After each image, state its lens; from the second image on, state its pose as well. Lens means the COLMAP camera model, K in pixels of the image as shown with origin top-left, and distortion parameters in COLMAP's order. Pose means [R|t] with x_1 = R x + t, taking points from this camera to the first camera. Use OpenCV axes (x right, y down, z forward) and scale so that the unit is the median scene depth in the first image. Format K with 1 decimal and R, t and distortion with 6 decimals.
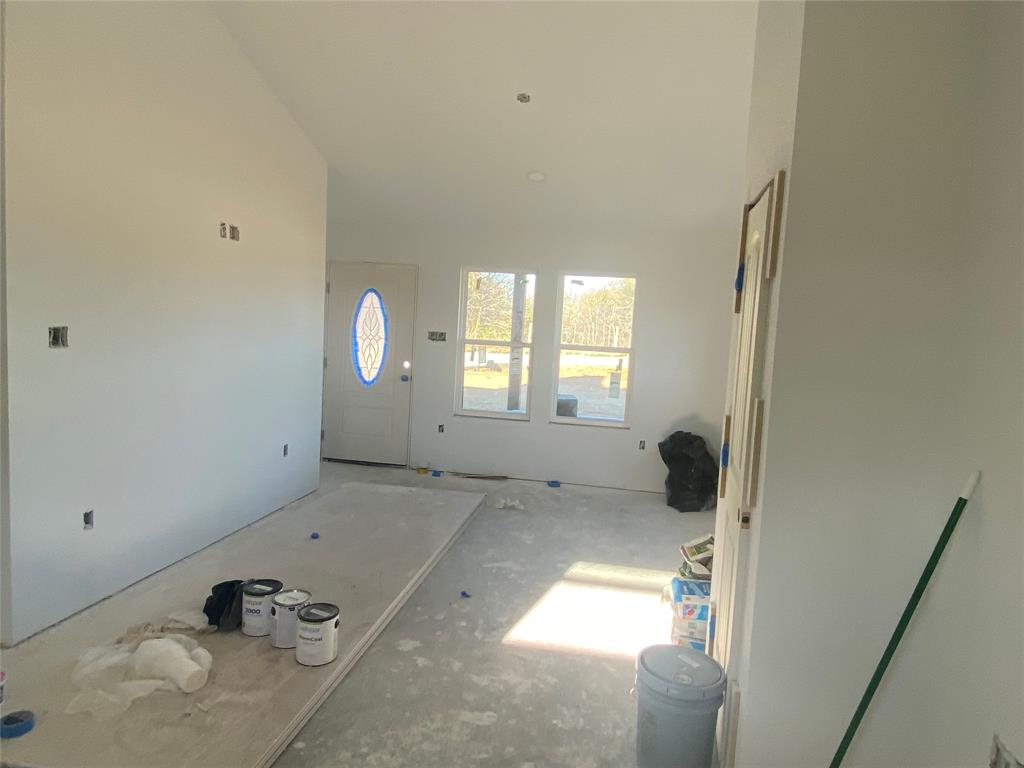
lens RADIAL K [[661.2, 0, 512.0], [0, 661.2, 384.0], [0, 0, 1]] dist [0.005574, 0.001377]
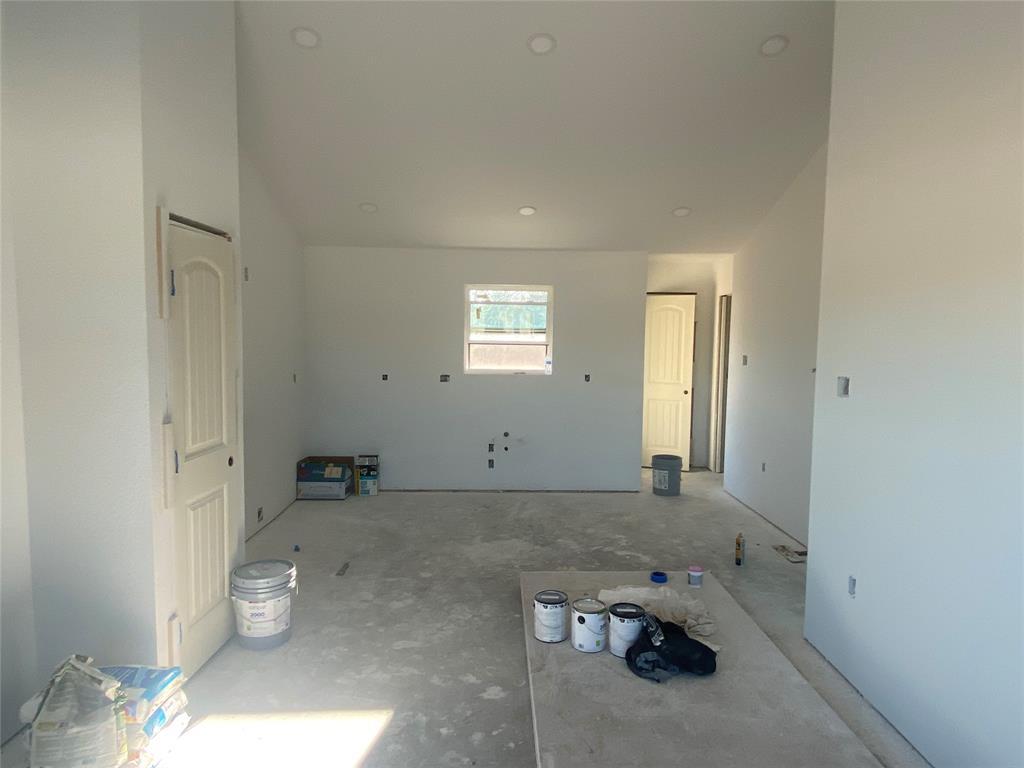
lens RADIAL K [[662.2, 0, 543.5], [0, 662.2, 381.7], [0, 0, 1]] dist [0.150439, -0.186107]
pose [[-0.967829, -0.049700, -0.246652, 0.036714], [-0.086649, 0.986169, 0.141288, -0.192967], [0.236218, 0.158115, -0.958749, 1.922603]]
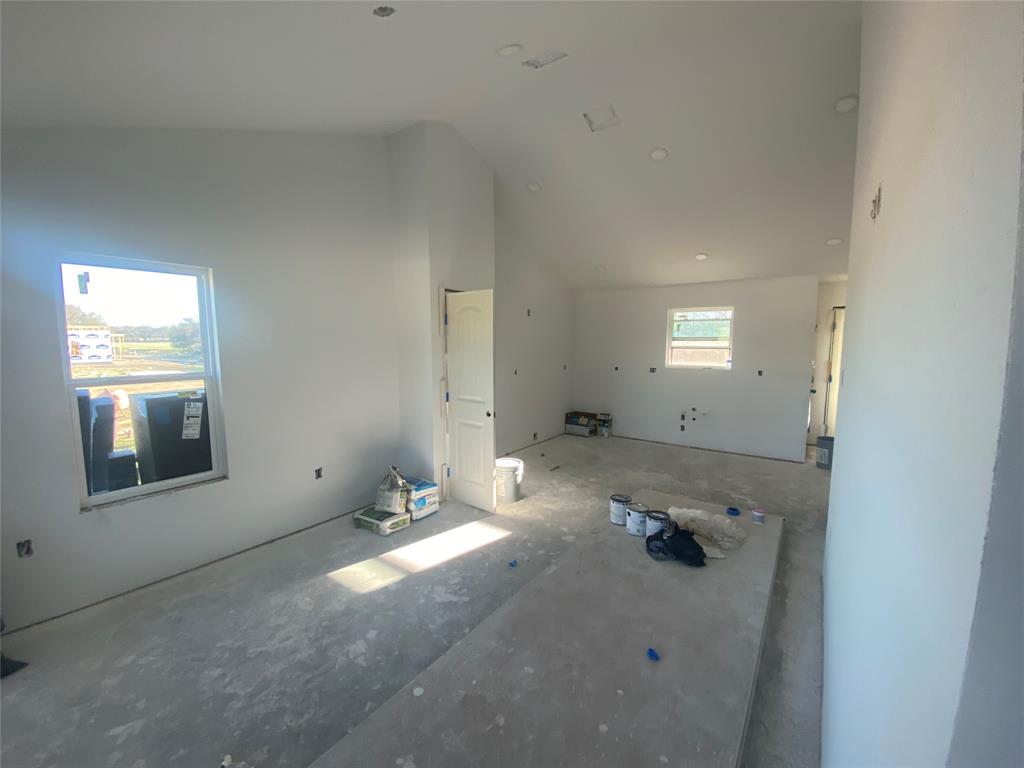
lens RADIAL K [[423.6, 0, 512.0], [0, 423.6, 384.0], [0, 0, 1]] dist [-0.000258, -0.000092]
pose [[-0.905535, -0.097272, 0.412970, -0.447001], [-0.016033, 0.980513, 0.195797, -0.213205], [-0.423968, 0.170680, -0.889449, 2.015676]]
